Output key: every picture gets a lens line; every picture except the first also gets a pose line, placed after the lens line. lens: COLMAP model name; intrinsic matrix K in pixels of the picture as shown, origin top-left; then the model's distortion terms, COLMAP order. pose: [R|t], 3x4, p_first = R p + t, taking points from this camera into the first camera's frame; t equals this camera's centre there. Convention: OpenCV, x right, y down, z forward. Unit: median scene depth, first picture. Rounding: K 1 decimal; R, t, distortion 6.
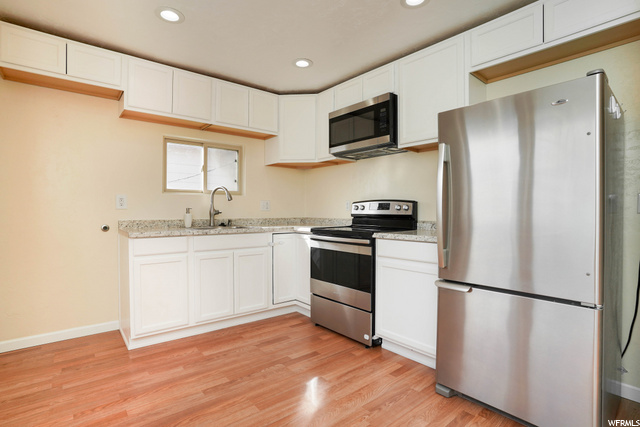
lens RADIAL K [[316.9, 0, 318.0], [0, 316.9, 213.2], [0, 0, 1]] dist [-0.076525, 0.030392]
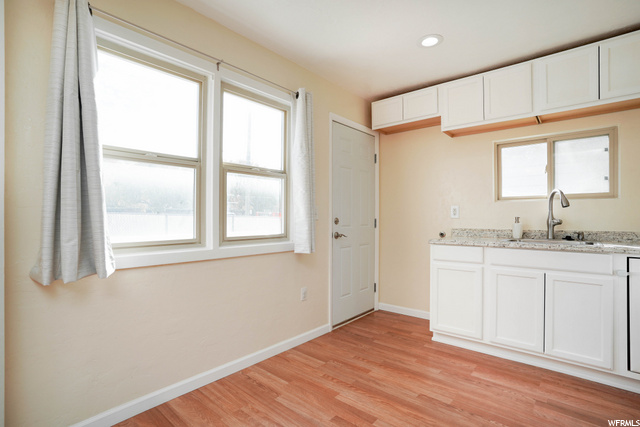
lens RADIAL K [[316.9, 0, 318.0], [0, 316.9, 213.2], [0, 0, 1]] dist [-0.076525, 0.030392]
pose [[0.145938, -0.015058, -0.989179, 0.440012], [-0.008644, 0.999827, -0.016496, -0.008651], [0.989256, 0.010958, 0.145782, 0.360497]]
